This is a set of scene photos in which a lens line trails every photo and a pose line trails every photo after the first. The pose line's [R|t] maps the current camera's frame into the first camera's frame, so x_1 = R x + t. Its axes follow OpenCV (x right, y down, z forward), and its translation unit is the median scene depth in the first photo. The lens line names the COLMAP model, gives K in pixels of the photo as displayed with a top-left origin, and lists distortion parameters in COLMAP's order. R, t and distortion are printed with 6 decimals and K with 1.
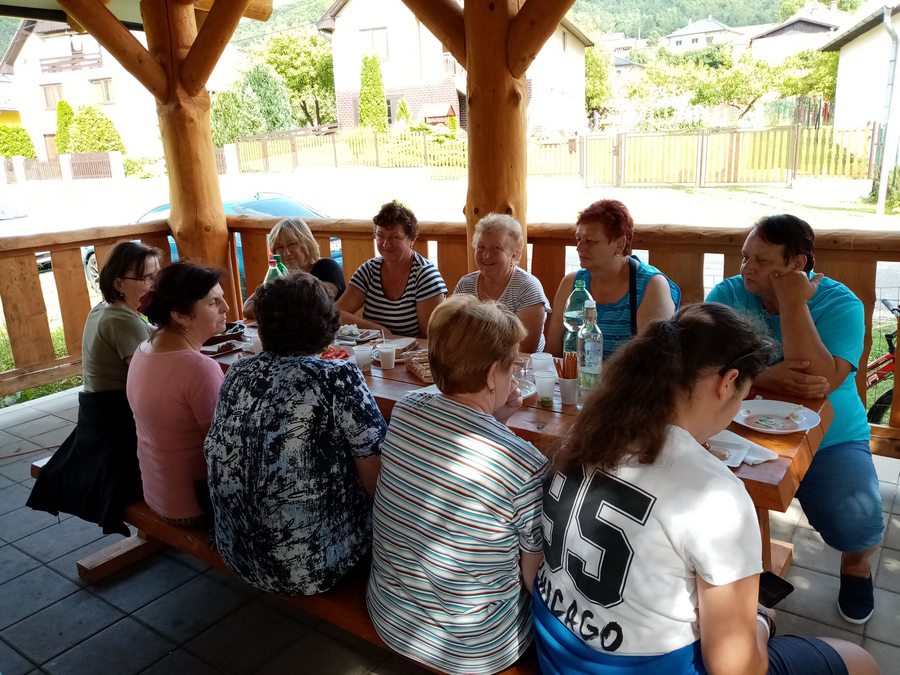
lens RADIAL K [[721.1, 0, 447.3], [0, 721.1, 346.8], [0, 0, 1]] dist [0.017489, -0.025889]
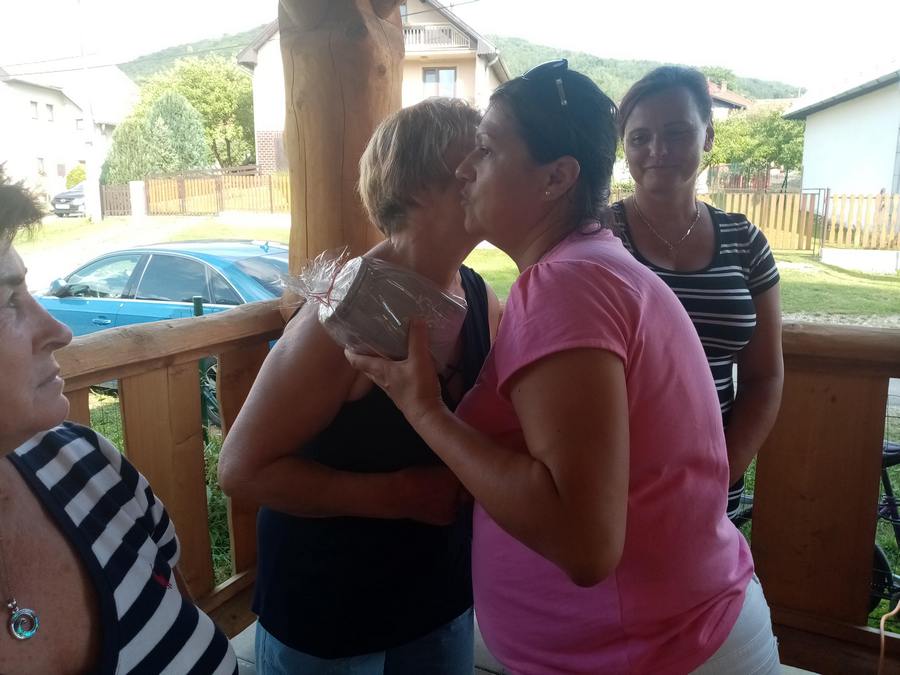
lens RADIAL K [[721.1, 0, 440.4], [0, 721.1, 336.9], [0, 0, 1]] dist [0.017489, -0.025889]
pose [[0.987605, 0.018132, 0.155906, -0.079302], [-0.004684, 0.996267, -0.086192, -0.026426], [-0.156887, 0.084394, 0.984004, 0.125106]]
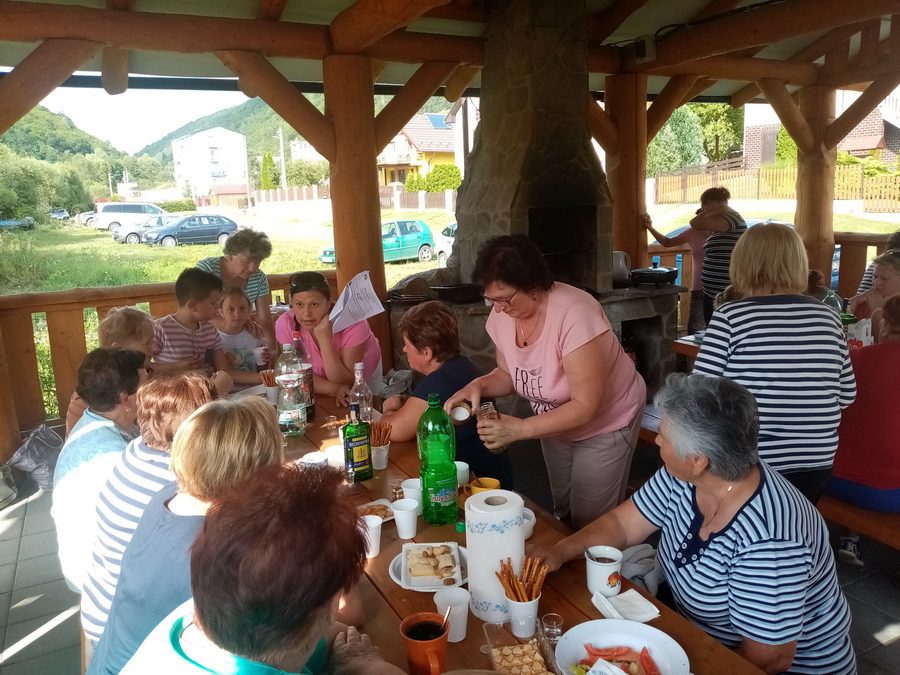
lens RADIAL K [[721.1, 0, 441.7], [0, 721.1, 352.7], [0, 0, 1]] dist [0.017489, -0.025889]
pose [[0.895949, 0.099630, -0.432839, -0.079638], [-0.114432, 0.993397, -0.008209, 0.033946], [0.429163, 0.056886, 0.901434, -0.132164]]
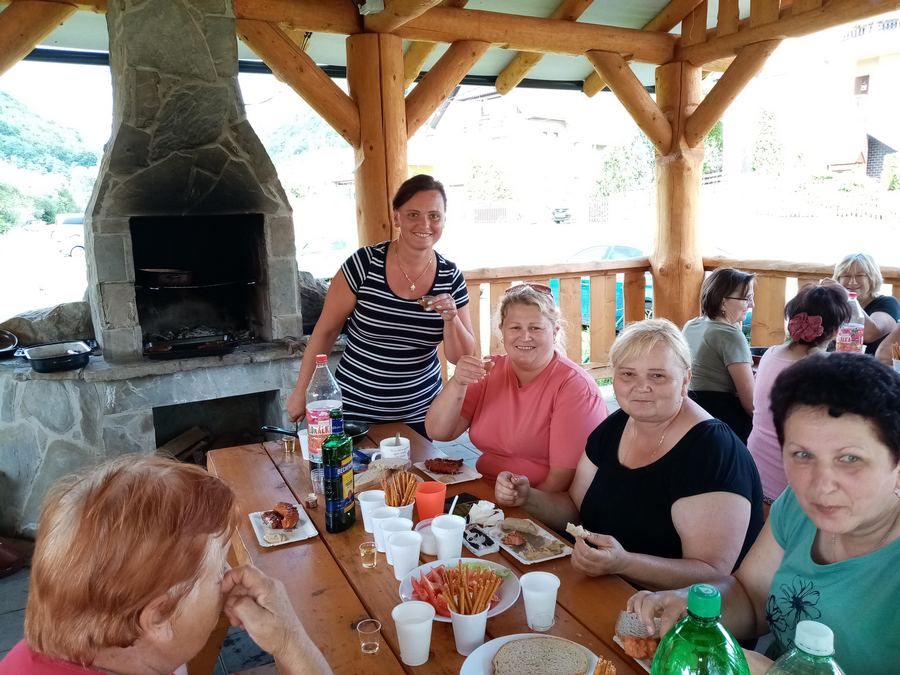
lens RADIAL K [[721.1, 0, 448.2], [0, 721.1, 345.8], [0, 0, 1]] dist [0.017489, -0.025889]
pose [[0.891822, 0.095177, -0.442261, -0.034628], [-0.124335, 0.991537, -0.037339, 0.009012], [0.434964, 0.088288, 0.896109, -0.027421]]
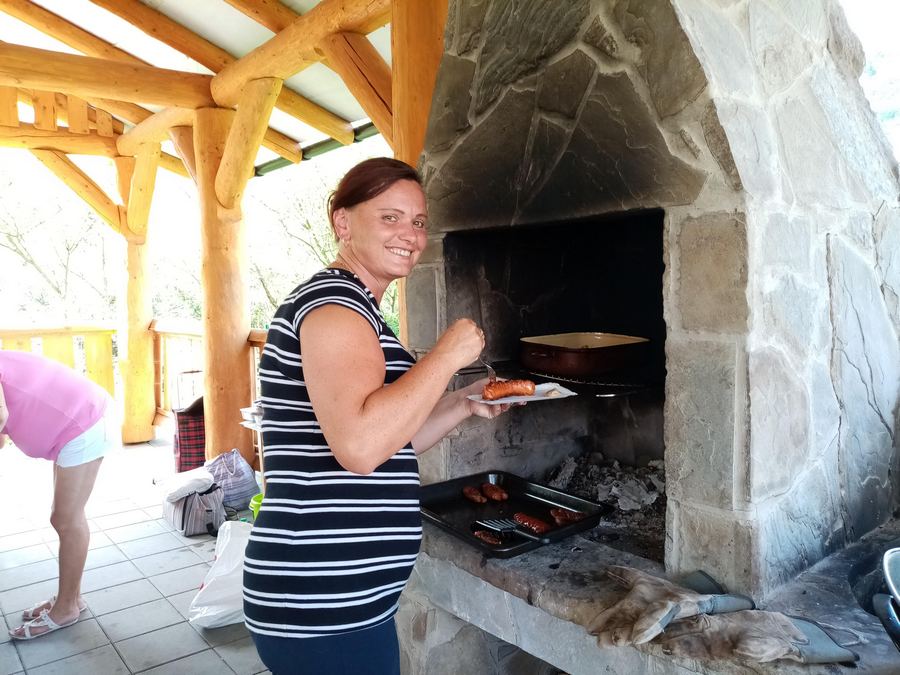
lens RADIAL K [[721.1, 0, 449.0], [0, 721.1, 338.7], [0, 0, 1]] dist [0.017489, -0.025889]
pose [[-0.264345, 0.119669, -0.956975, -0.082377], [-0.213148, 0.960485, 0.178986, -0.016030], [0.940579, 0.251291, -0.228393, 0.088115]]
